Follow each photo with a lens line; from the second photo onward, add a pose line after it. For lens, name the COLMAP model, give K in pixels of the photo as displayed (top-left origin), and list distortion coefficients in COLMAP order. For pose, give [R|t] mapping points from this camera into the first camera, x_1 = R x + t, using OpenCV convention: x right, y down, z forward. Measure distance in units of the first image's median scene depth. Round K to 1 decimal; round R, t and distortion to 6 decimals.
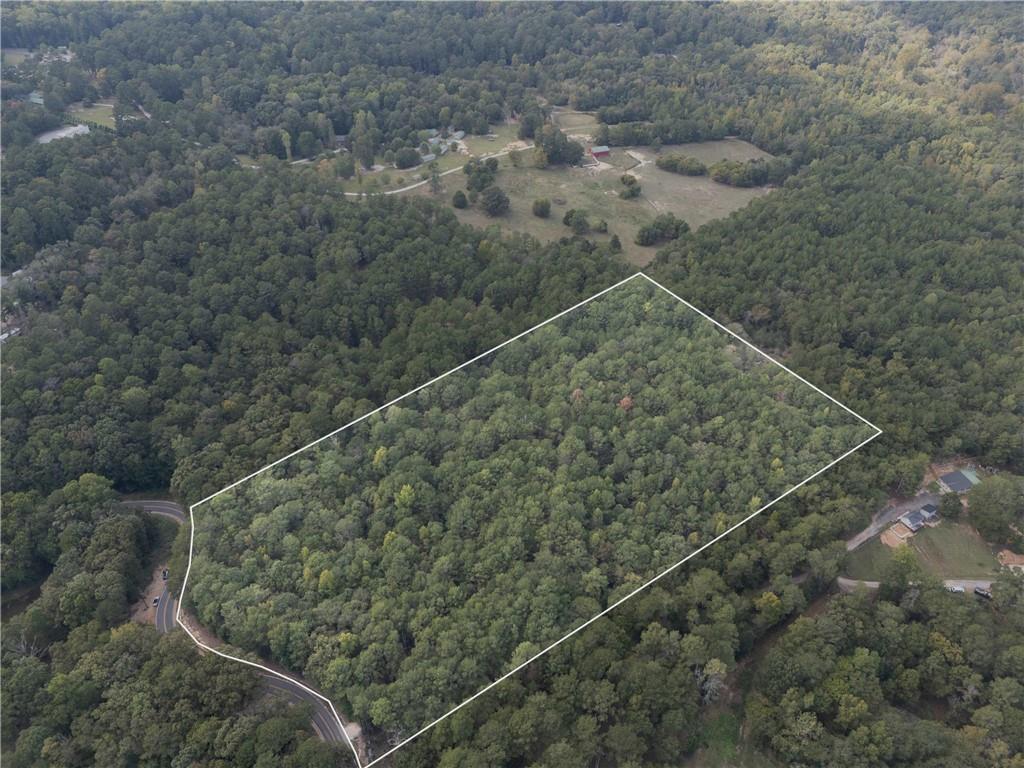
lens RADIAL K [[757.8, 0, 512.0], [0, 757.8, 384.0], [0, 0, 1]] dist [0.065105, -0.068775]
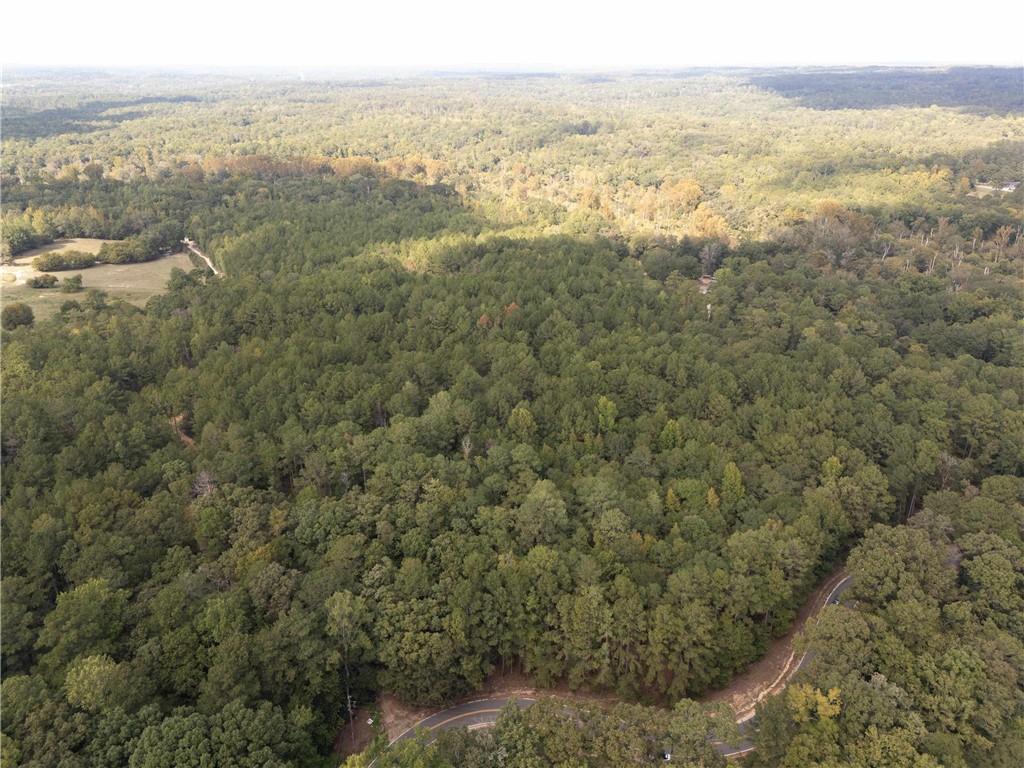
lens RADIAL K [[752.7, 0, 512.0], [0, 752.7, 384.0], [0, 0, 1]] dist [0.053322, -0.042513]
pose [[0.290225, -0.369980, 0.882544, -0.638866], [0.591413, 0.794379, 0.138533, -0.027677], [-0.752329, 0.481743, 0.449360, 0.557484]]
